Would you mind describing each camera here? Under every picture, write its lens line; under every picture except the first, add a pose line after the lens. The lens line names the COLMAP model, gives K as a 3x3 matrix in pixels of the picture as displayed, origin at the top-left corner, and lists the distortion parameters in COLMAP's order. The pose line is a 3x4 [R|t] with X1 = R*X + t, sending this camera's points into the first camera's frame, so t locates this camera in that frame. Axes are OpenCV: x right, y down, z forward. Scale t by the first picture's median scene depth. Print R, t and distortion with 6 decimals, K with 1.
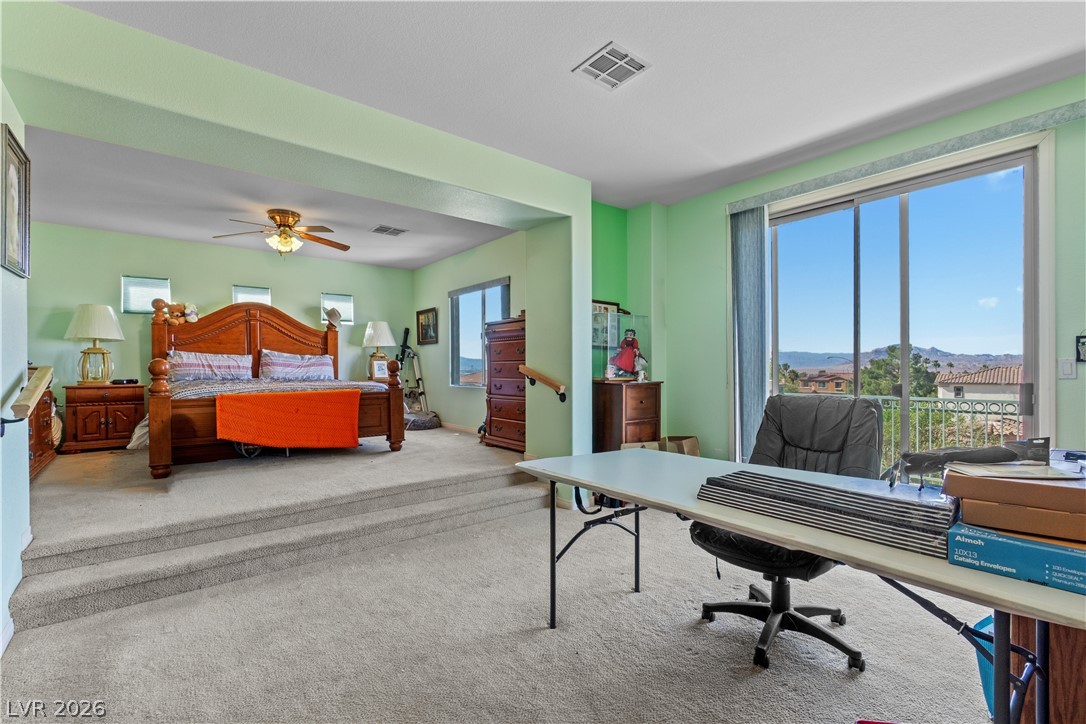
lens RADIAL K [[486.2, 0, 543.6], [0, 486.2, 369.3], [0, 0, 1]] dist [-0.001246, -0.000177]
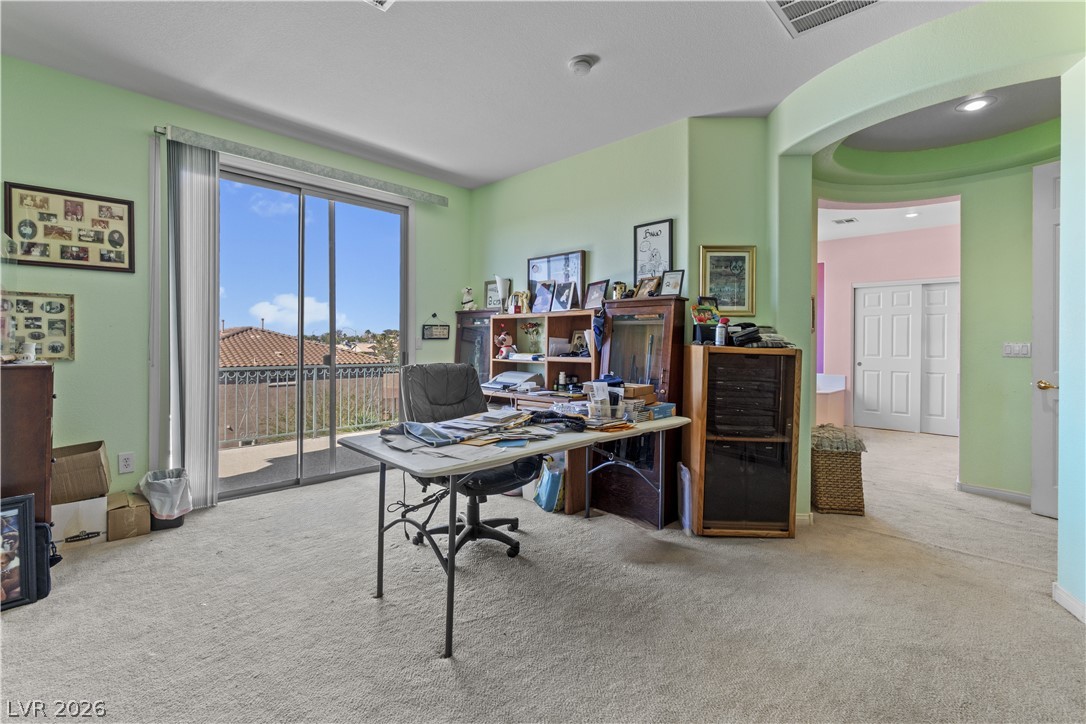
lens RADIAL K [[482.4, 0, 539.3], [0, 482.4, 348.6], [0, 0, 1]] dist [0.002918, 0.000183]
pose [[-0.109240, 0.000870, 0.994015, -0.296573], [-0.000402, 0.999999, -0.000920, 0.007061], [-0.994015, -0.000500, -0.109239, 0.344923]]
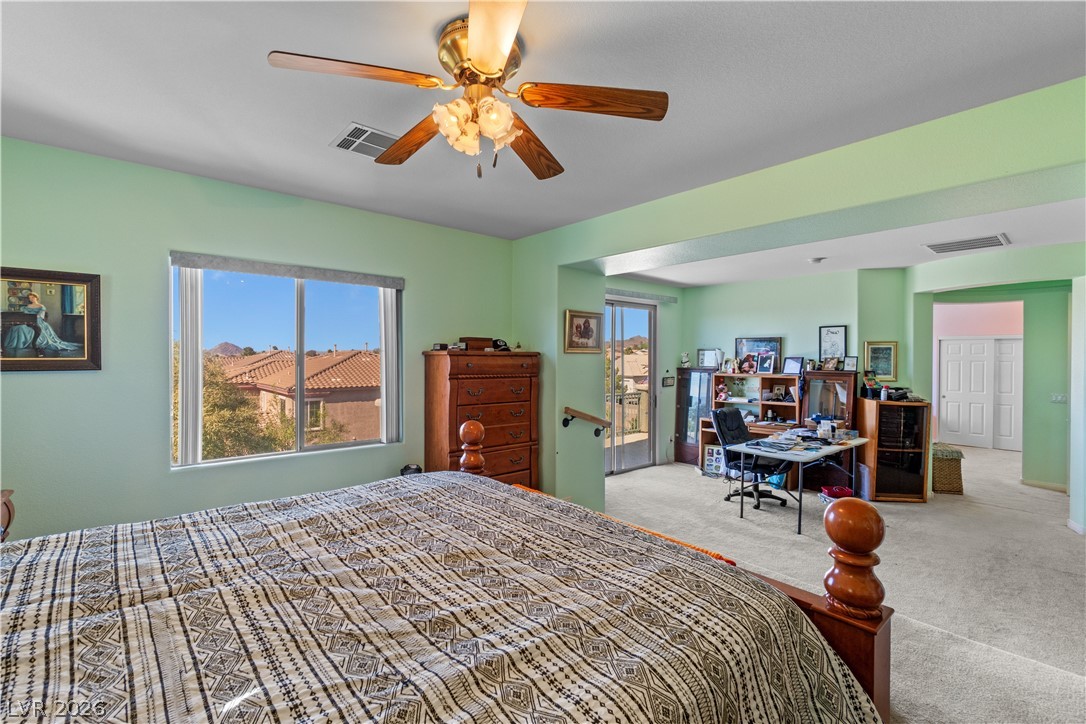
lens RADIAL K [[476.3, 0, 540.5], [0, 476.3, 364.5], [0, 0, 1]] dist [-0.001224, 0.000093]
pose [[-0.025573, -0.003017, 0.999668, -0.707686], [0.002930, 0.999991, 0.003093, -0.067114], [-0.999669, 0.003008, -0.025564, 0.773811]]
